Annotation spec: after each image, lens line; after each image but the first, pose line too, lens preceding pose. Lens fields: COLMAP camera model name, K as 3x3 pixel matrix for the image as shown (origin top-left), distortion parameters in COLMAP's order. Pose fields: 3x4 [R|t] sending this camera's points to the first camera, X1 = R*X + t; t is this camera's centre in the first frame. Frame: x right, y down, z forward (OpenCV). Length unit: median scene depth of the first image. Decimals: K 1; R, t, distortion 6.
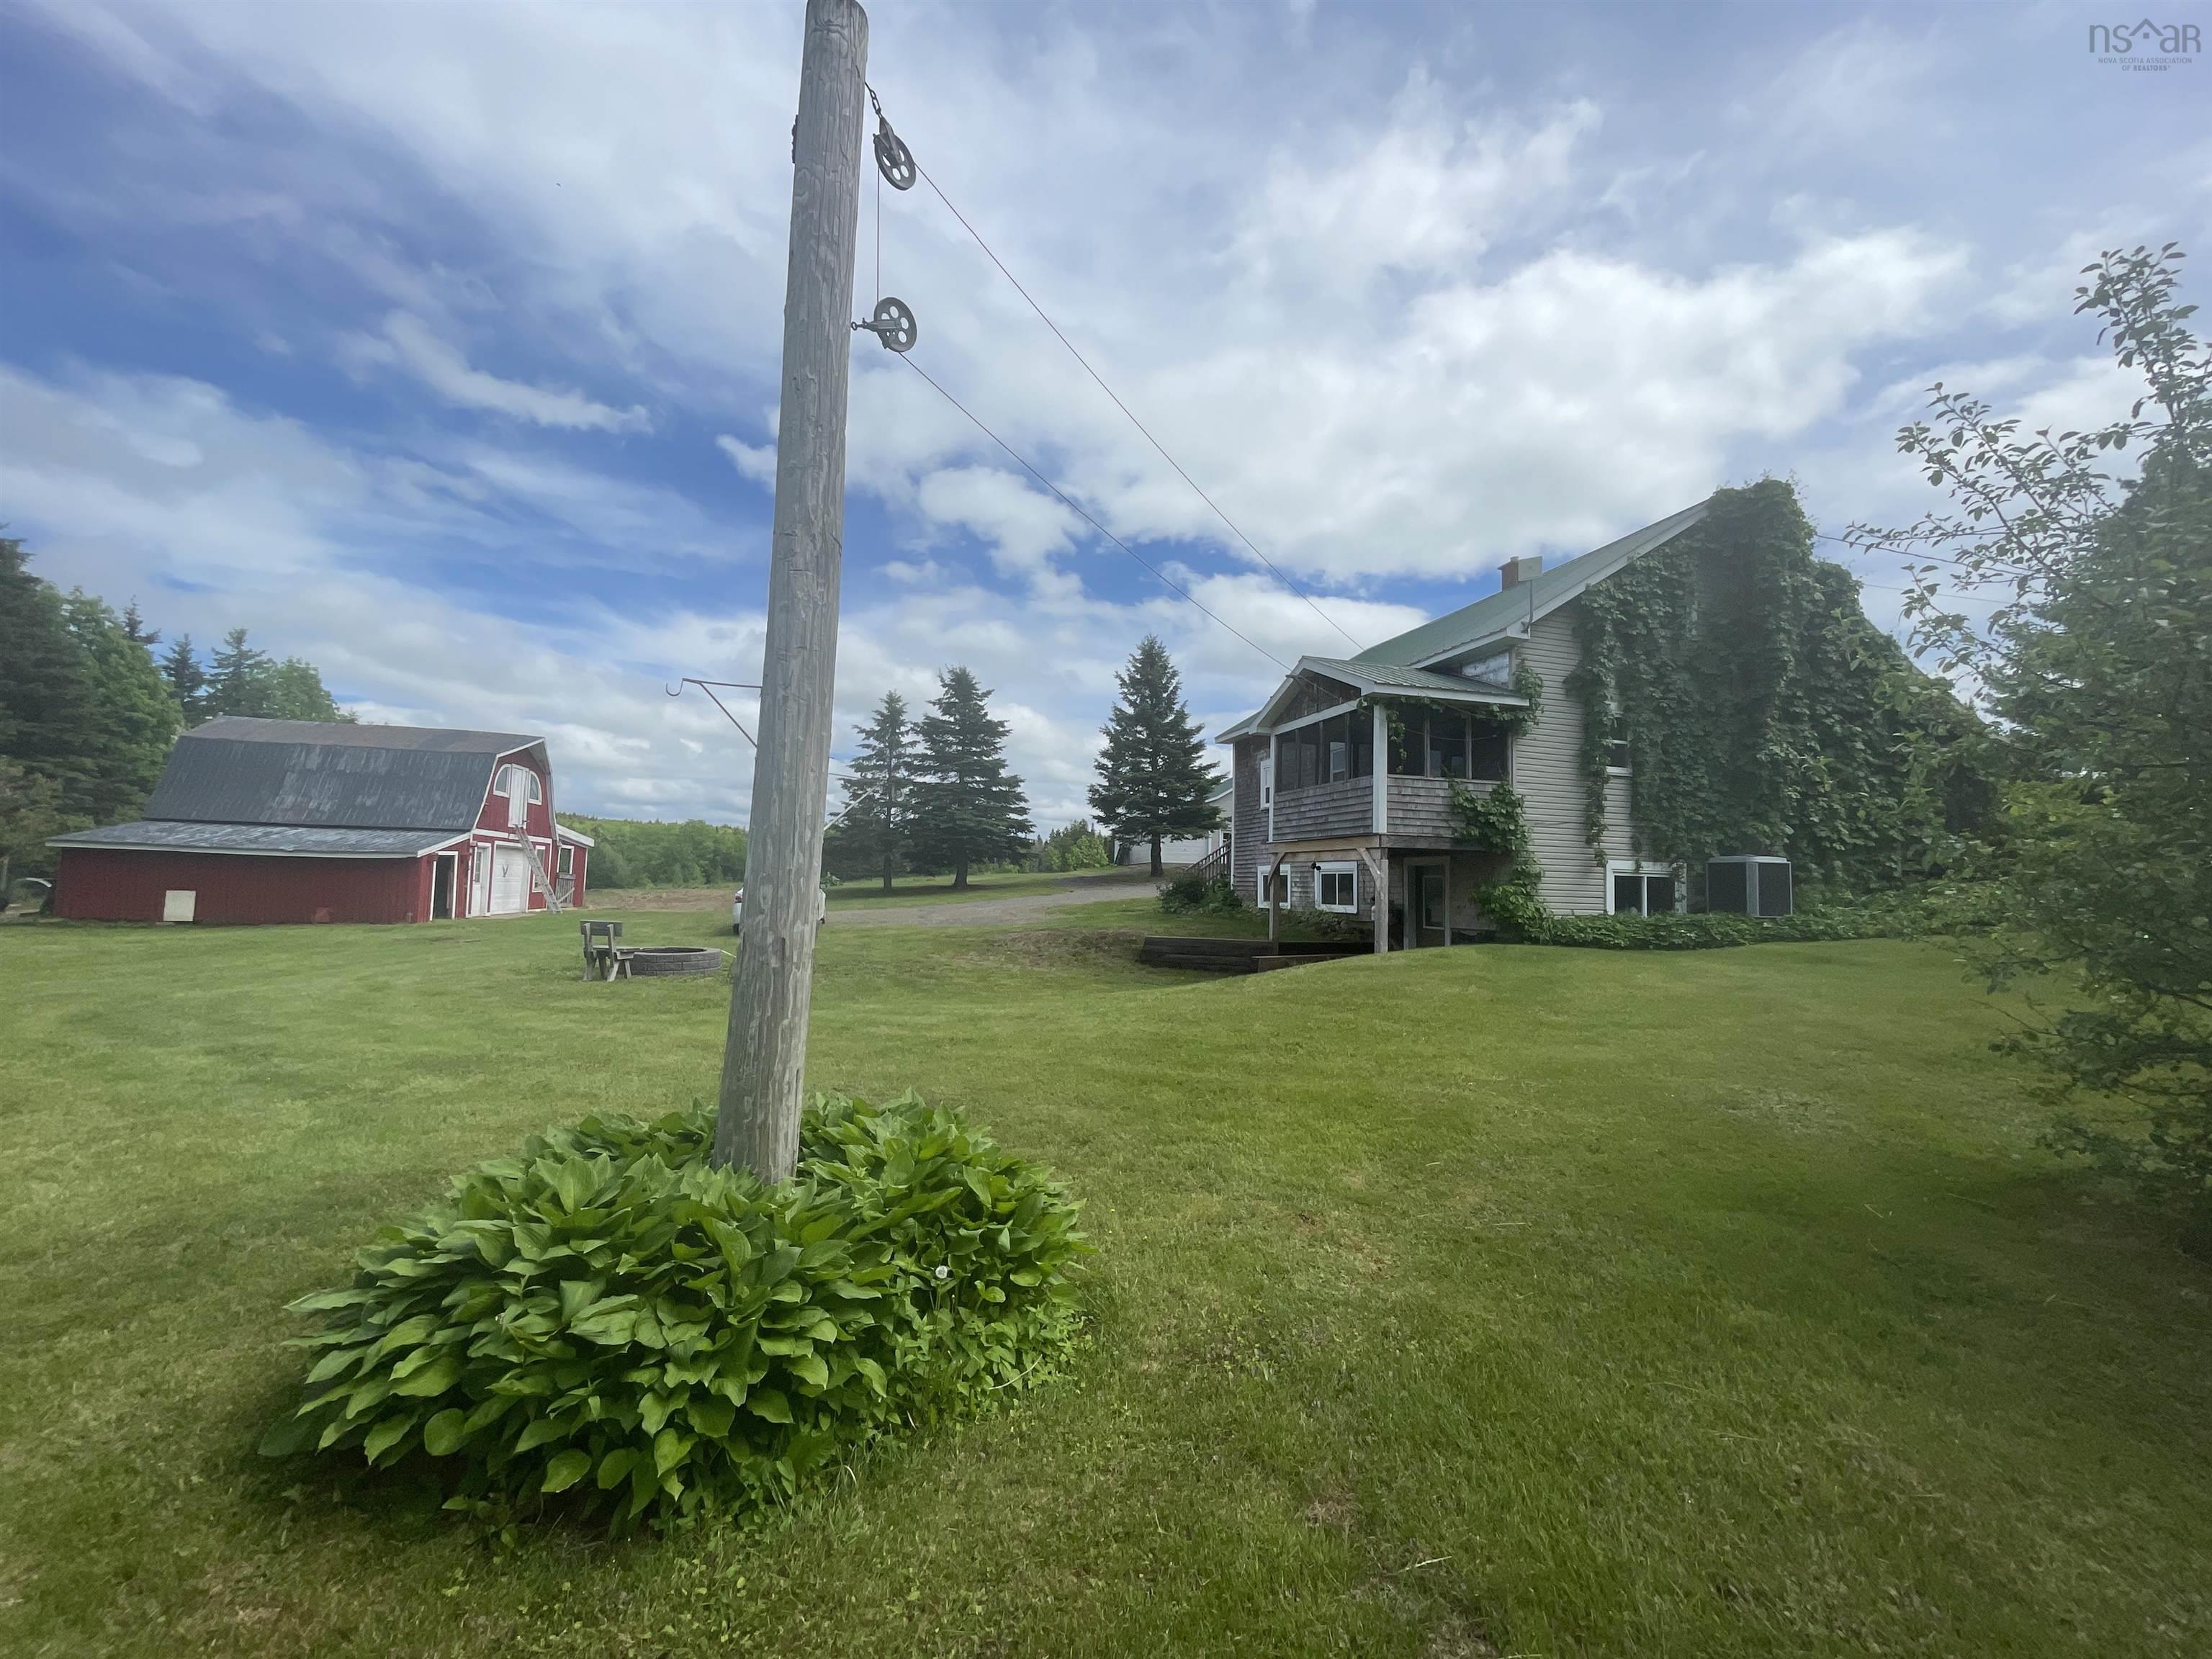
lens RADIAL K [[891.2, 0, 1105.8], [0, 891.2, 827.2], [0, 0, 1]] dist [-0.002464, 0.000090]
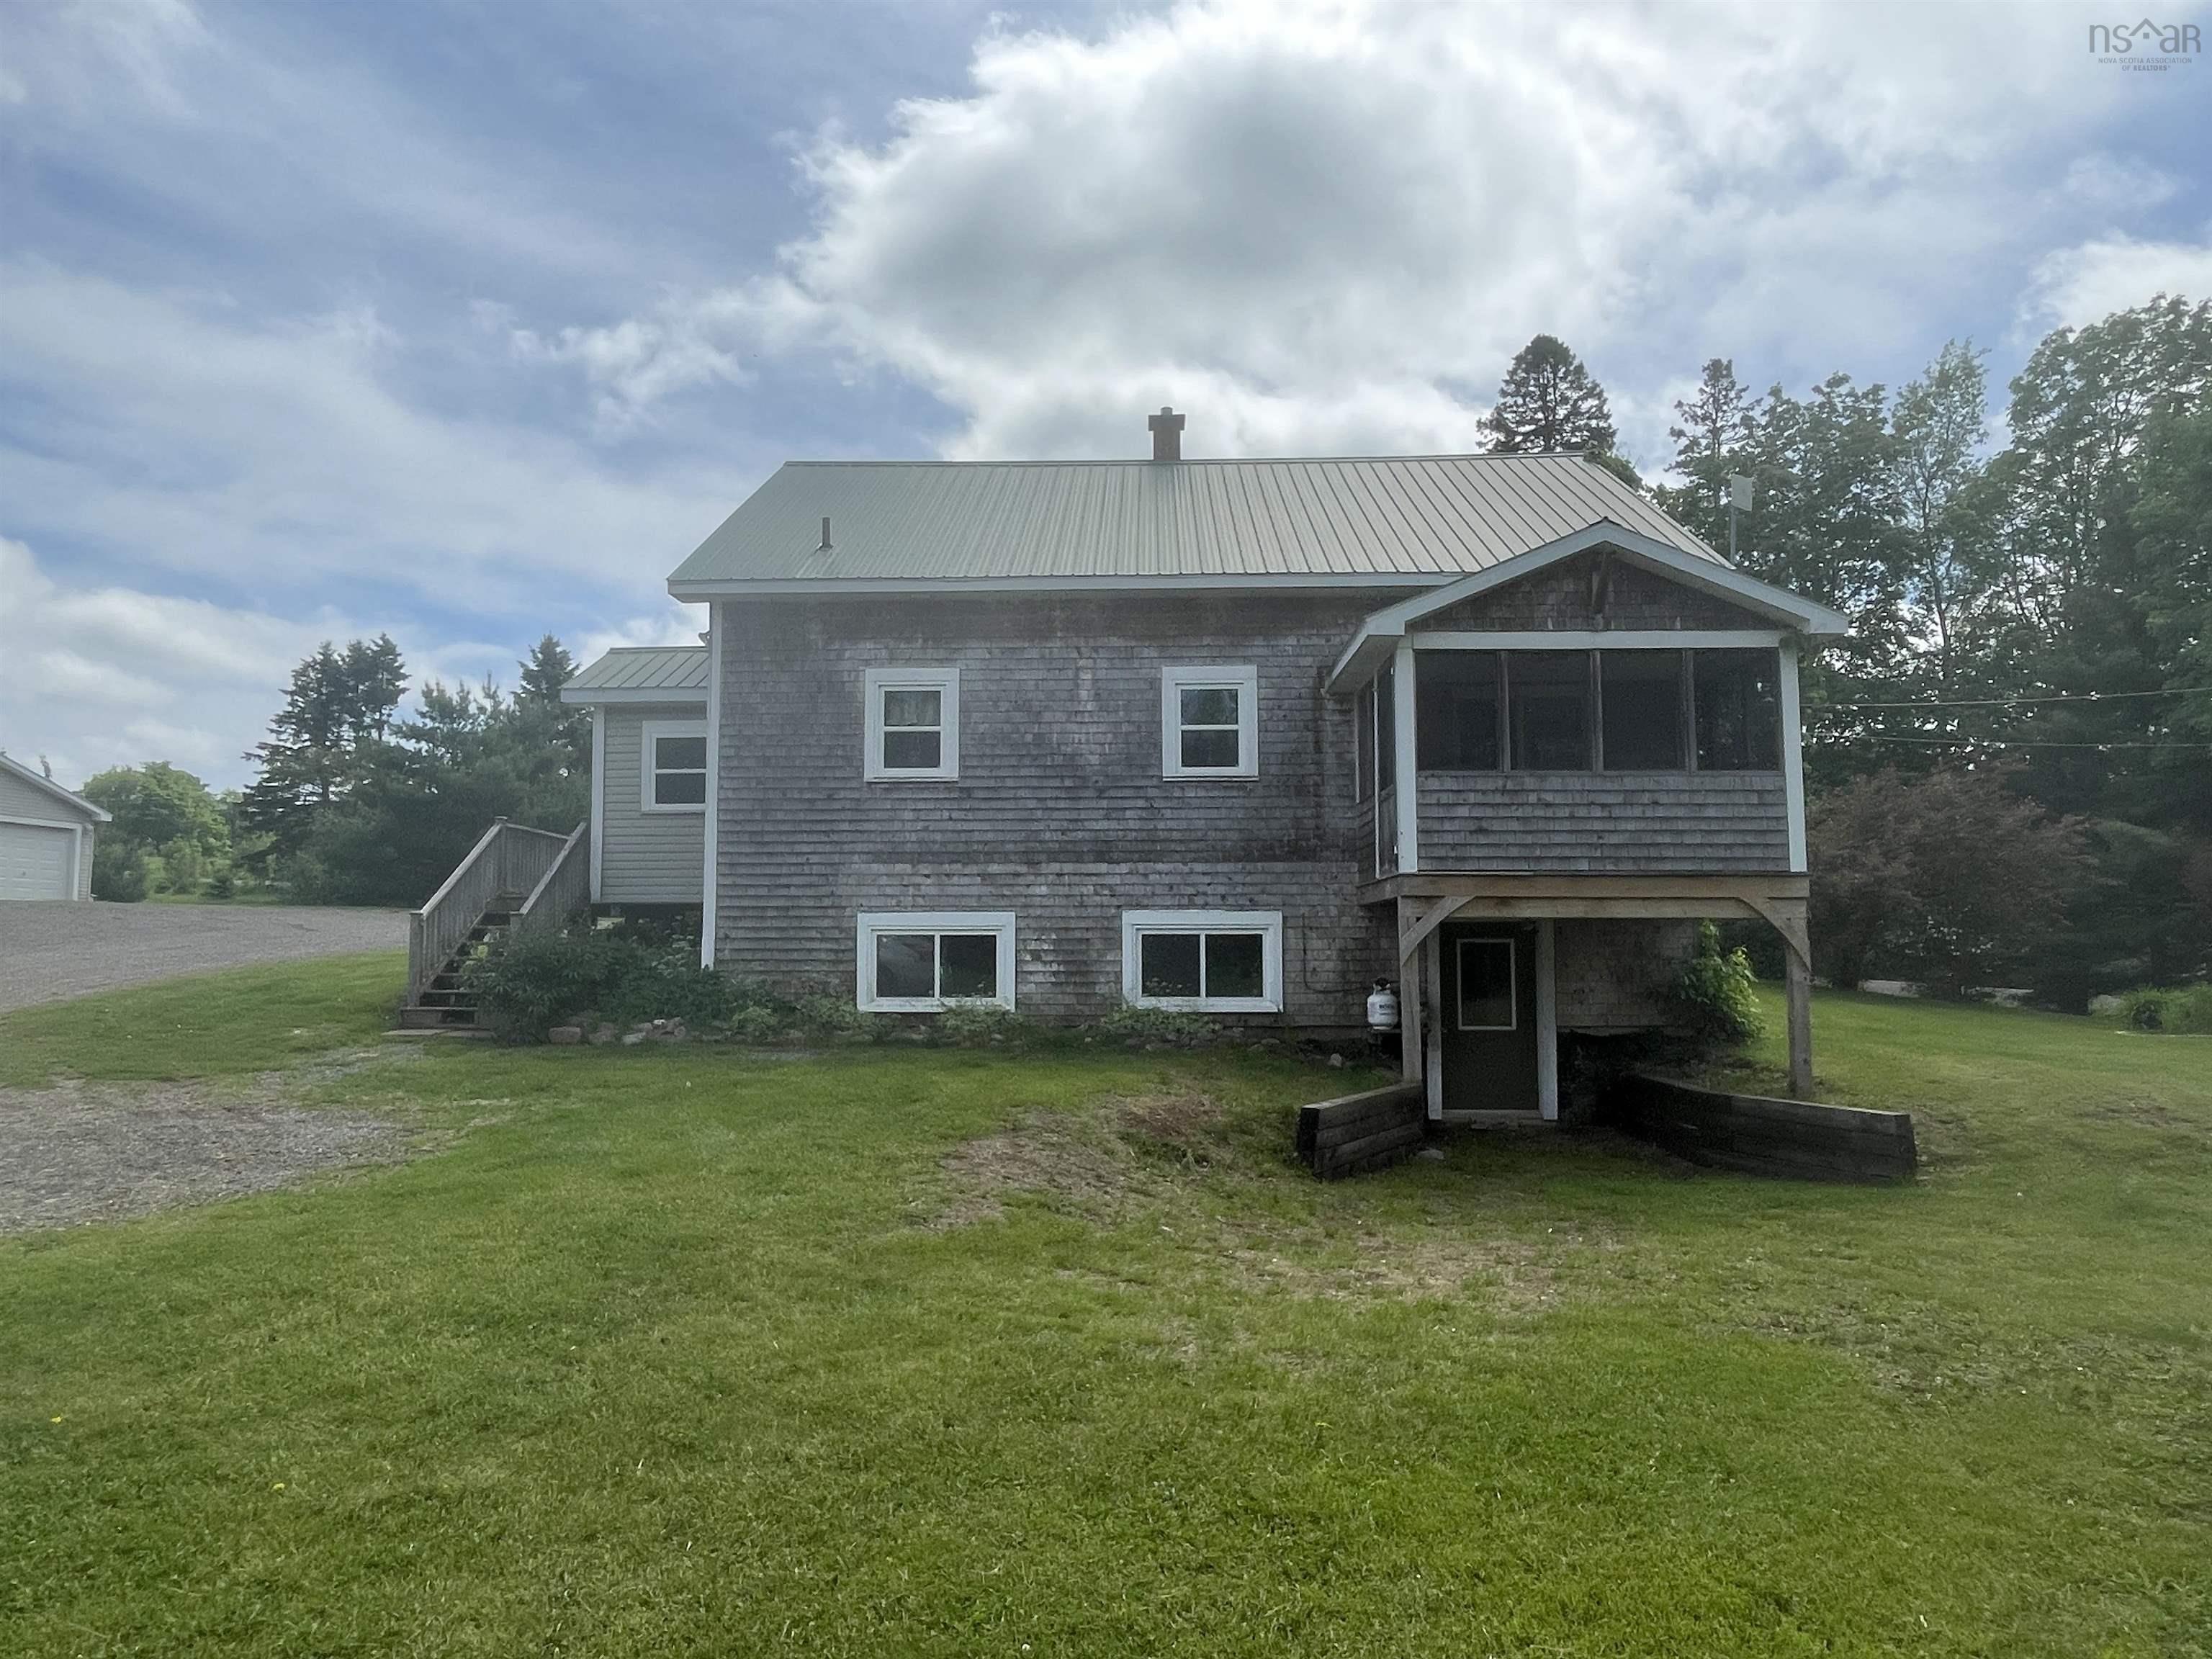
lens RADIAL K [[1412.8, 0, 1101.6], [0, 1412.8, 831.1], [0, 0, 1]] dist [-0.003852, 0.004240]
pose [[0.323230, 0.057317, 0.944583, -0.436907], [-0.055786, 0.997582, -0.041443, 0.026541], [-0.944675, -0.039299, 0.325646, 0.691093]]
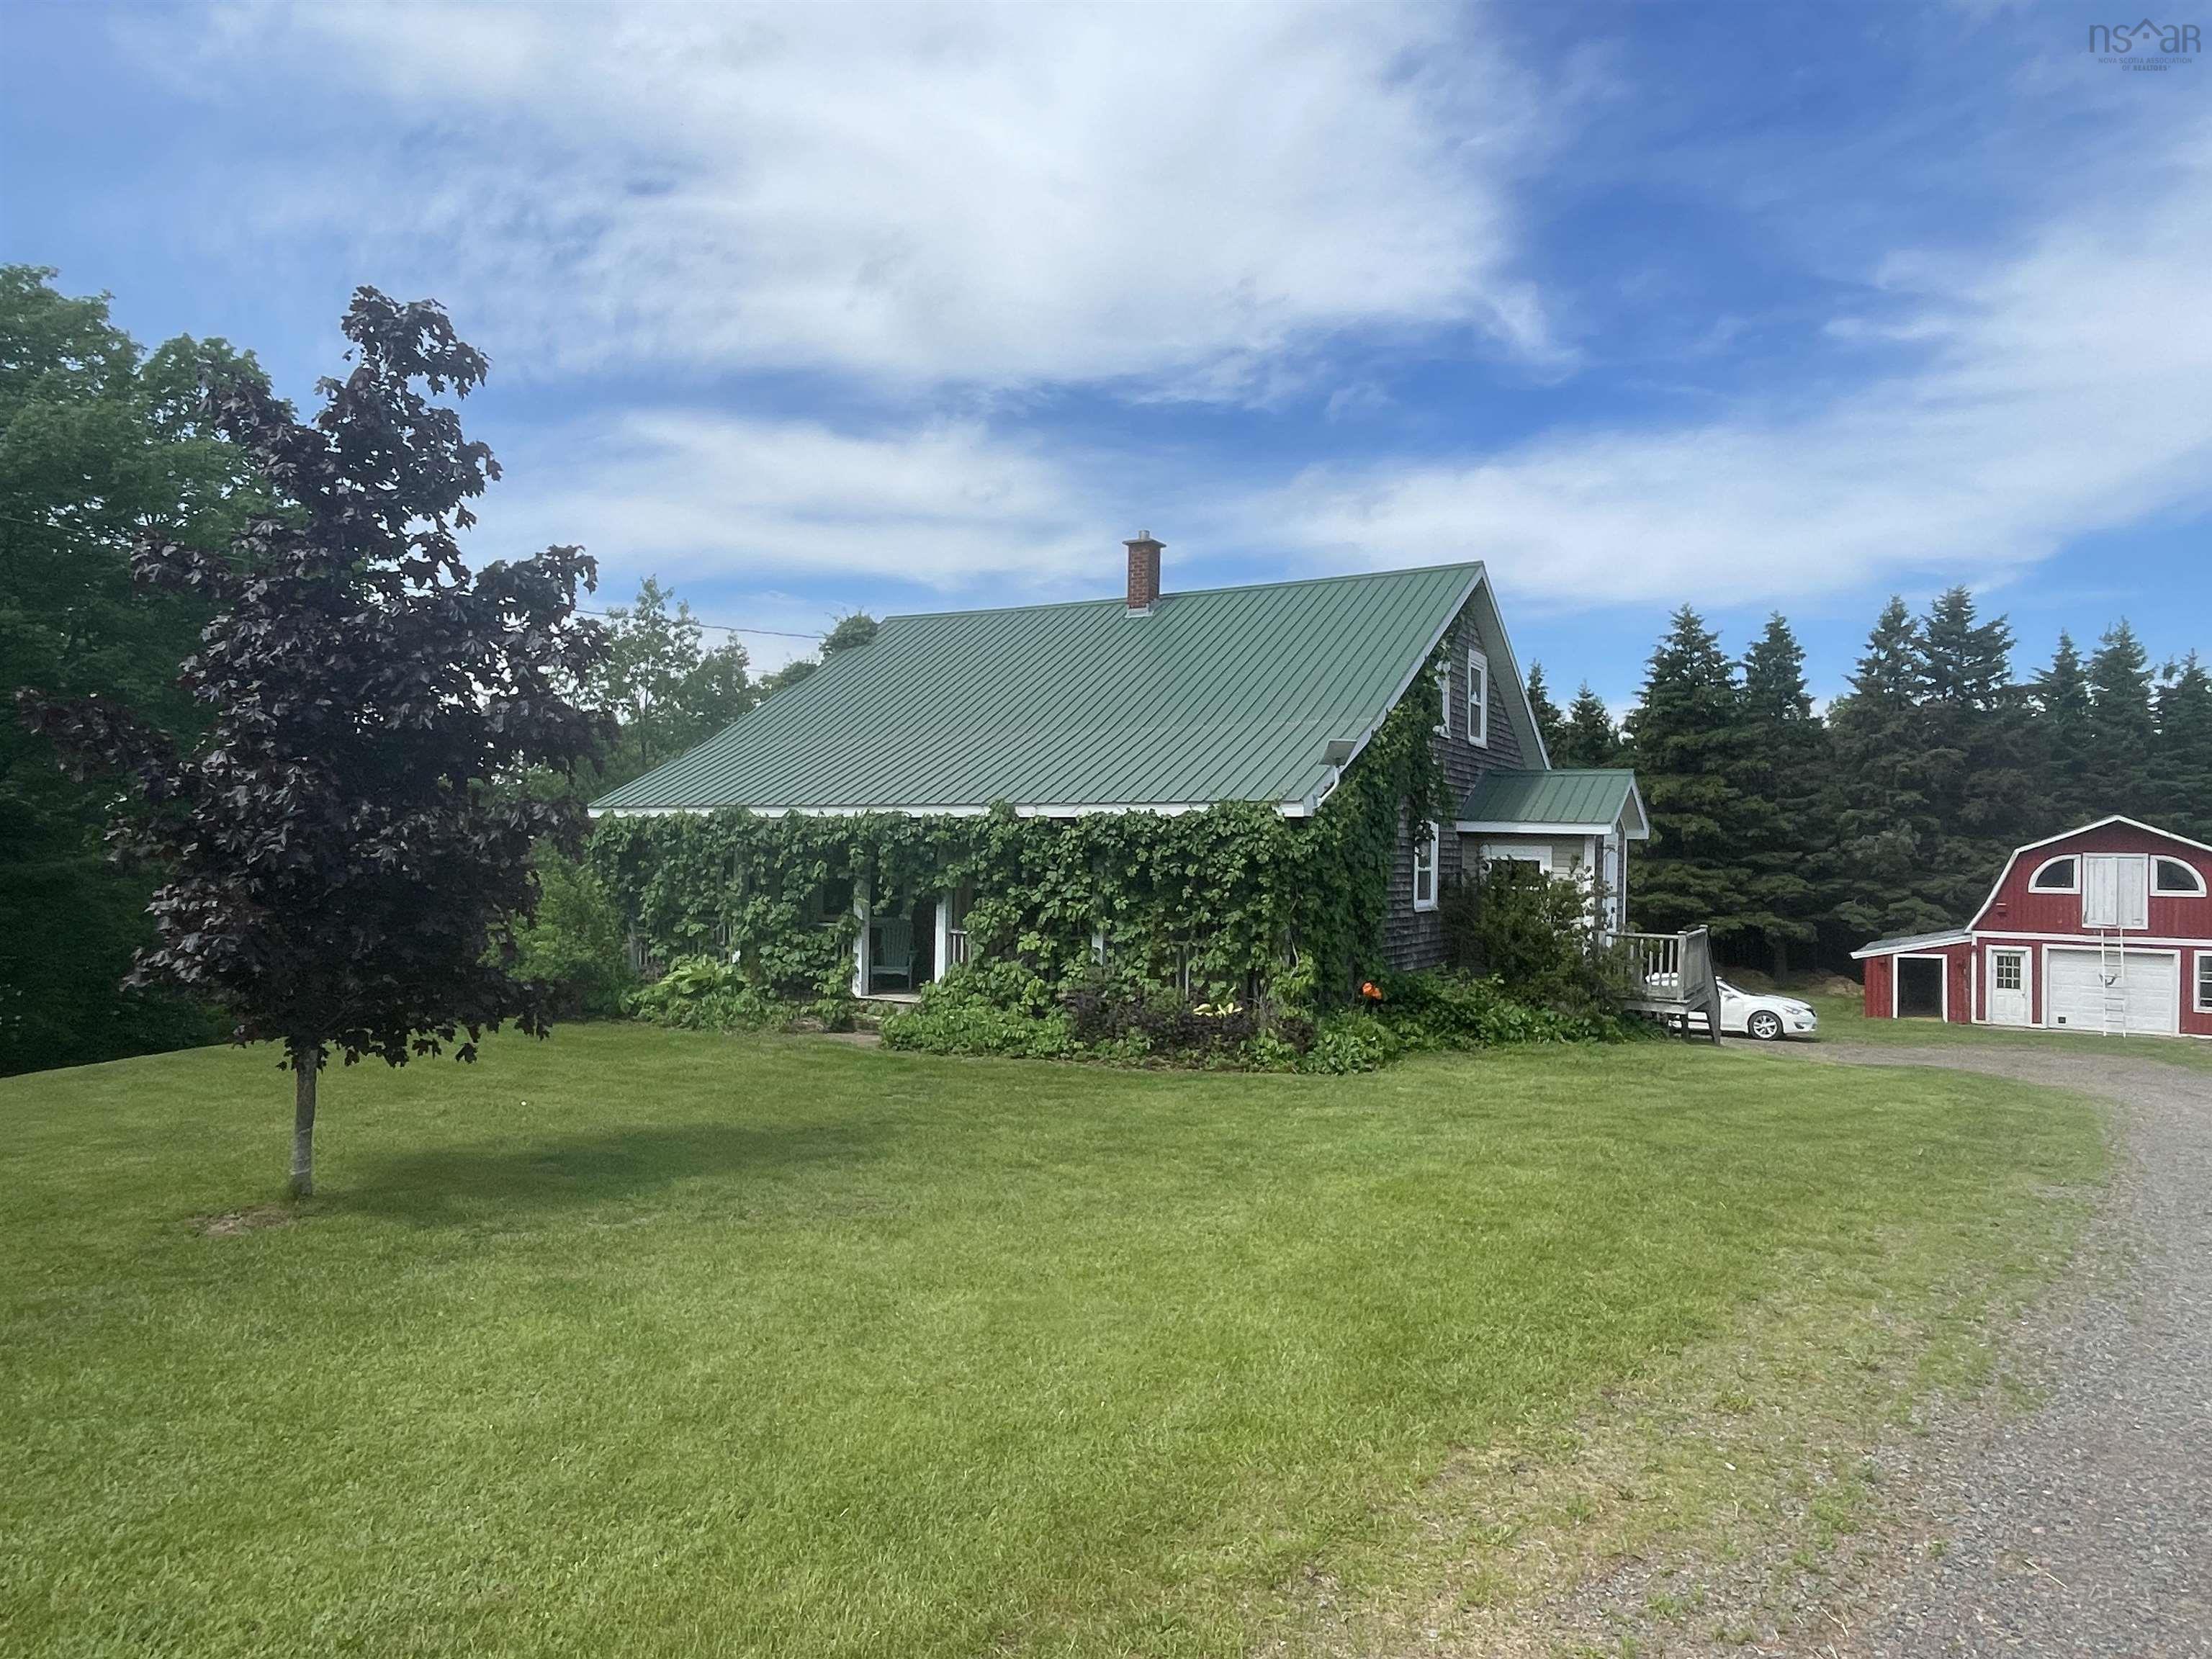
lens RADIAL K [[1420.2, 0, 1103.0], [0, 1420.2, 839.9], [0, 0, 1]] dist [0.006407, 0.004461]
pose [[-0.723105, -0.050090, -0.688920, 1.168361], [0.011060, 0.996400, -0.084054, 0.024626], [0.690650, -0.068399, -0.719947, 1.650336]]
